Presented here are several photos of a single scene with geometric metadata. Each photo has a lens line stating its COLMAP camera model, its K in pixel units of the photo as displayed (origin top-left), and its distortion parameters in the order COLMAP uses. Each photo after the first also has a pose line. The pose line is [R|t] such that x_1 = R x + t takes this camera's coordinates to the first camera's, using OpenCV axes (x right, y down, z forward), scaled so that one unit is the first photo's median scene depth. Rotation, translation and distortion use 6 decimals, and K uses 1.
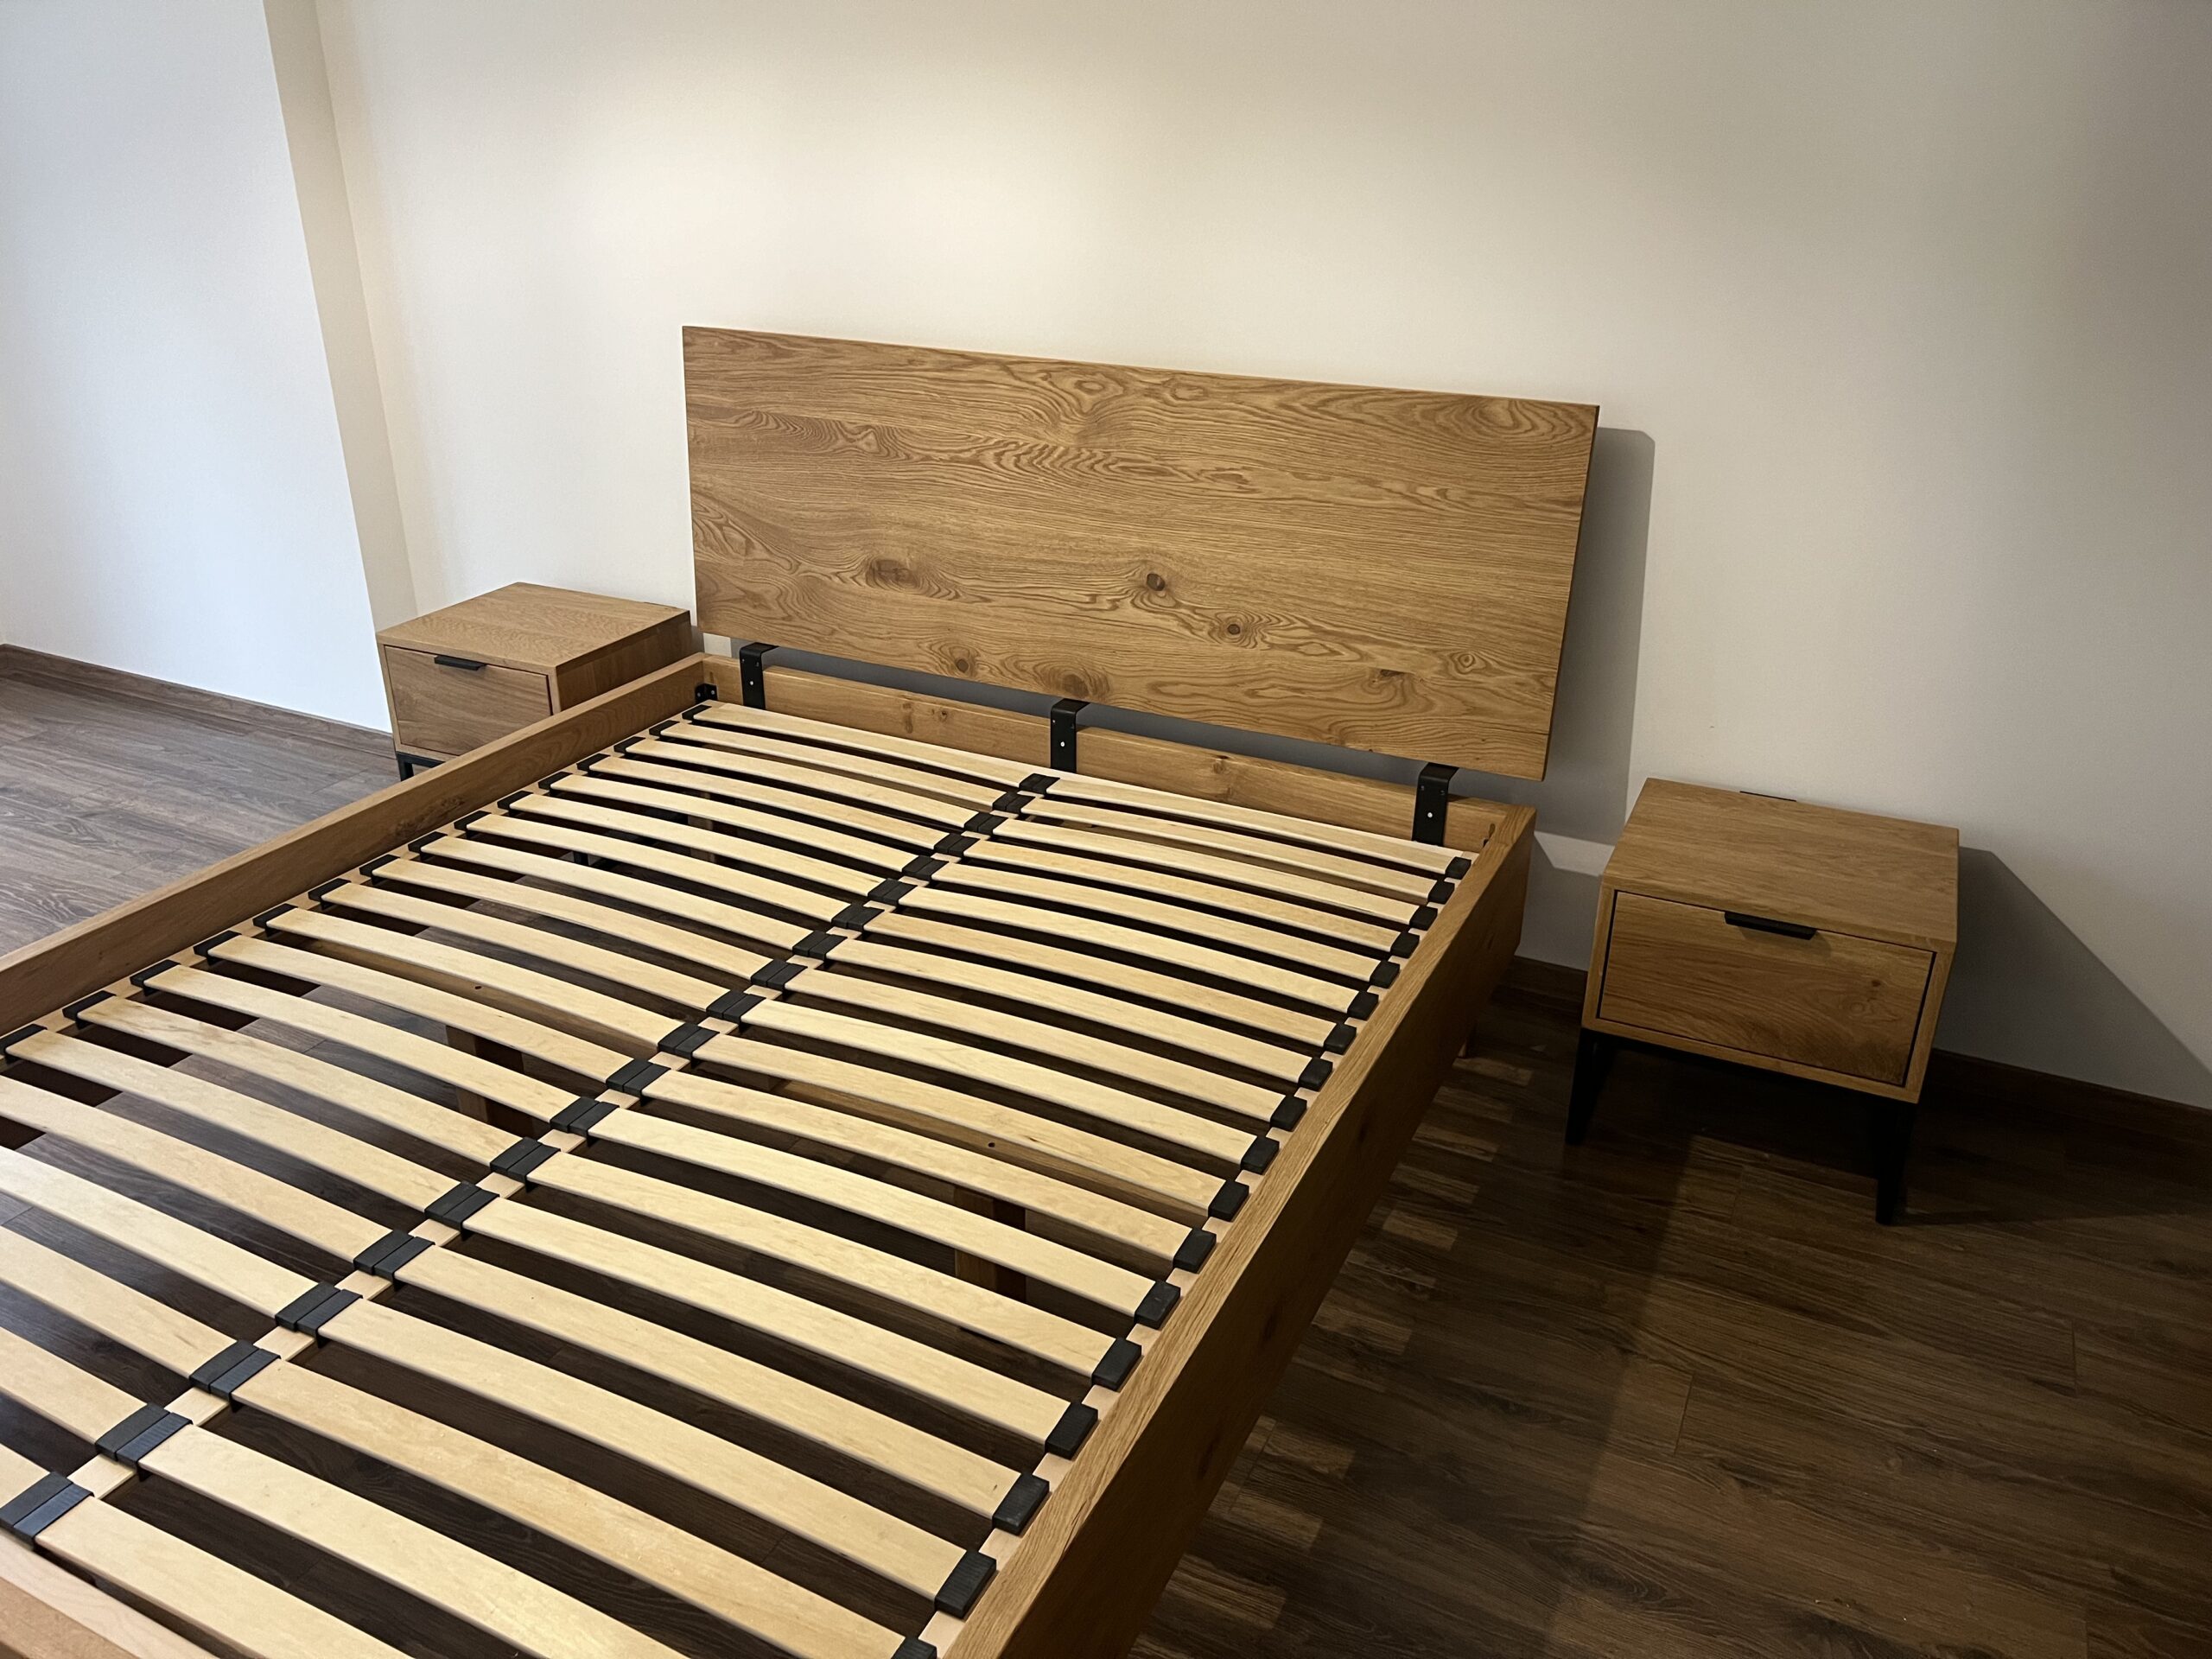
lens RADIAL K [[1663.8, 0, 1103.9], [0, 1663.8, 824.7], [0, 0, 1]] dist [0.034043, -0.020893]
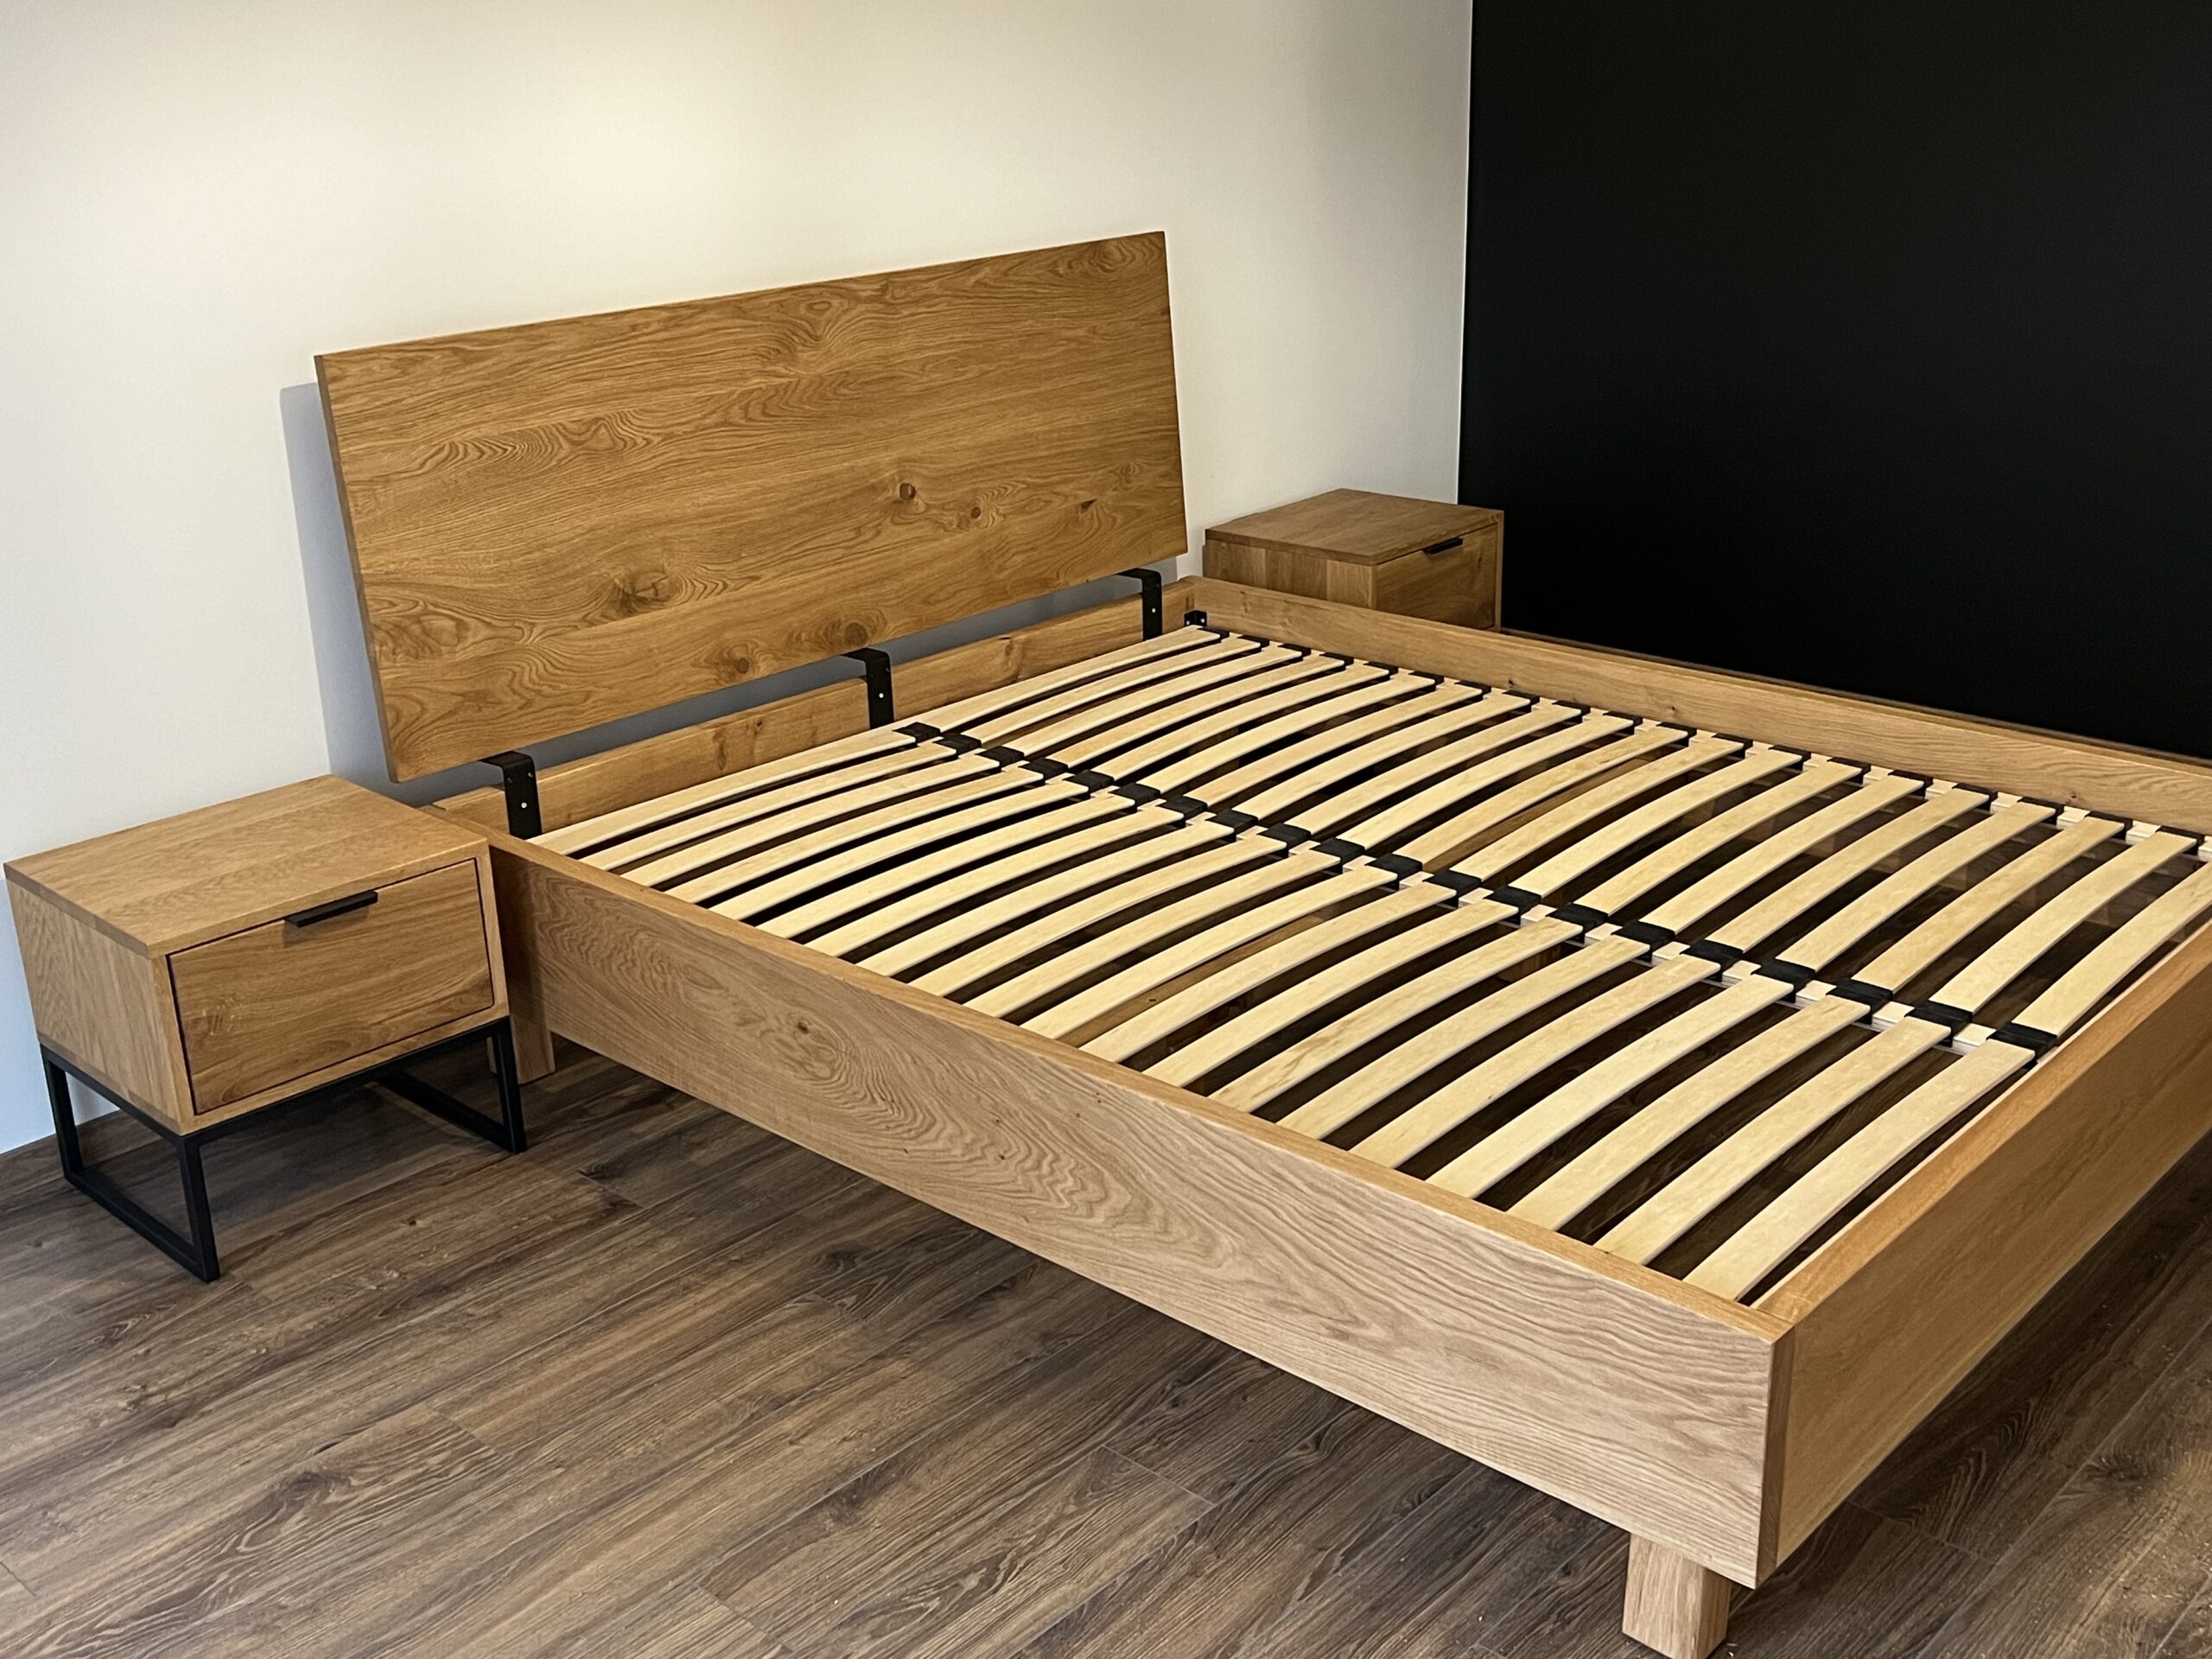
lens RADIAL K [[2407.5, 0, 1097.2], [0, 2407.5, 824.1], [0, 0, 1]] dist [0.112920, 0.000000]
pose [[0.298105, -0.358691, 0.884576, -1.155681], [0.402132, 0.887652, 0.224419, -0.229247], [-0.865692, 0.288816, 0.408855, 0.370046]]
